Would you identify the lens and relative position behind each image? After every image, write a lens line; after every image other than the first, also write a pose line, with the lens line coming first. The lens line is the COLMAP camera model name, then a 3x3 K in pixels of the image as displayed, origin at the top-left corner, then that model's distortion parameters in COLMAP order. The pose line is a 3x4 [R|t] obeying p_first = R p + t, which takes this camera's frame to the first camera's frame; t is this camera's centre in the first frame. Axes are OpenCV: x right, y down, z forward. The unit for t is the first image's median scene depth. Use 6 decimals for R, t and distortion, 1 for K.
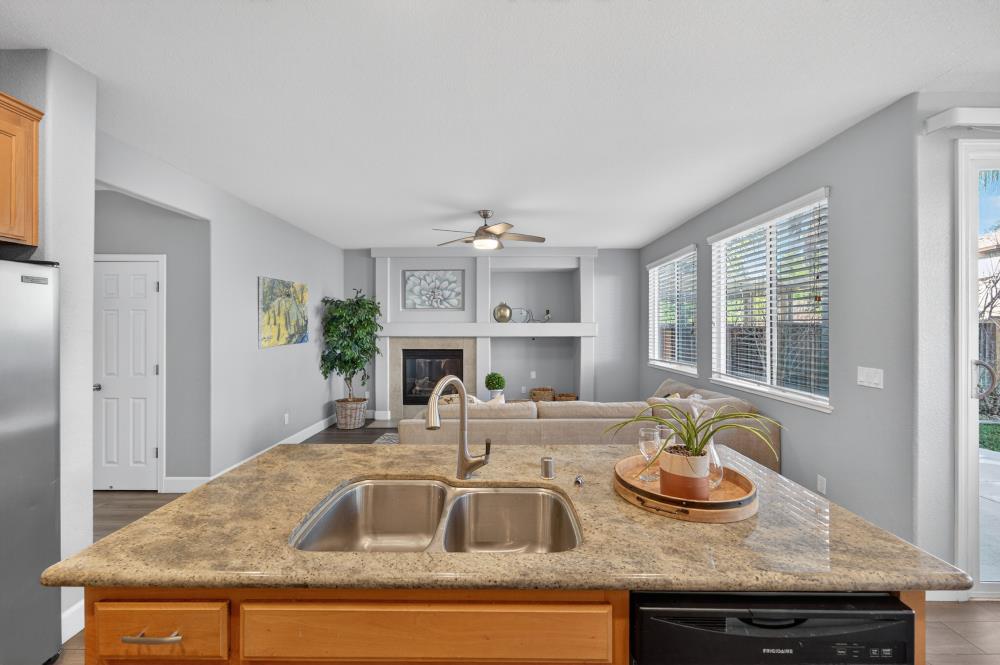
lens RADIAL K [[393.4, 0, 498.9], [0, 393.4, 339.2], [0, 0, 1]] dist [-0.003814, 0.000300]
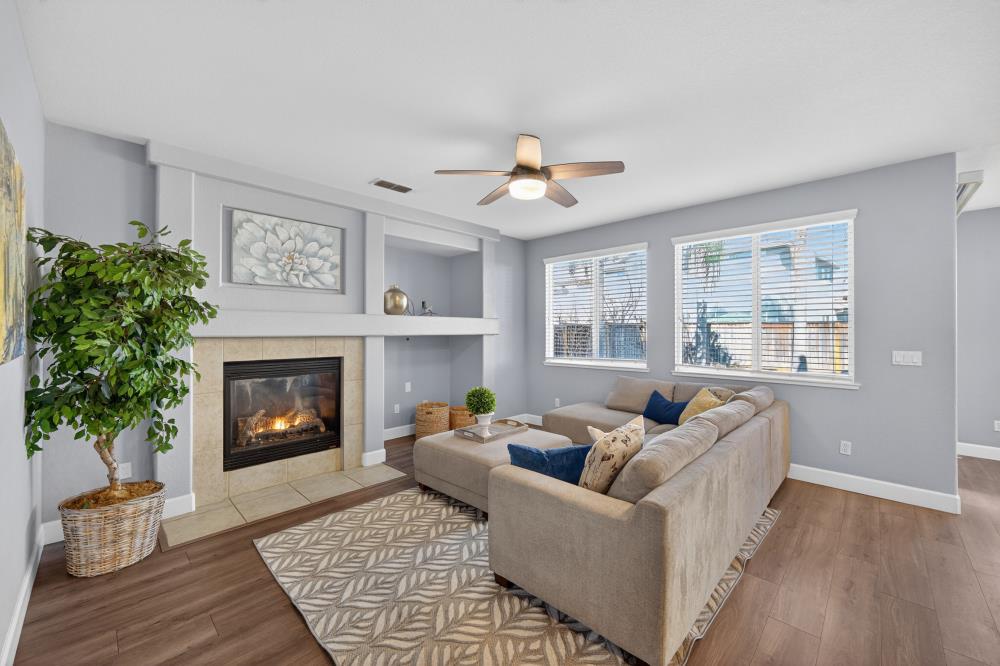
lens RADIAL K [[393.4, 0, 500.3], [0, 393.4, 334.6], [0, 0, 1]] dist [-0.003814, 0.000300]
pose [[0.691494, -0.007938, 0.722339, -0.367102], [0.019164, 0.999789, -0.007358, -0.000112], [-0.722128, 0.018931, 0.691500, 0.396847]]
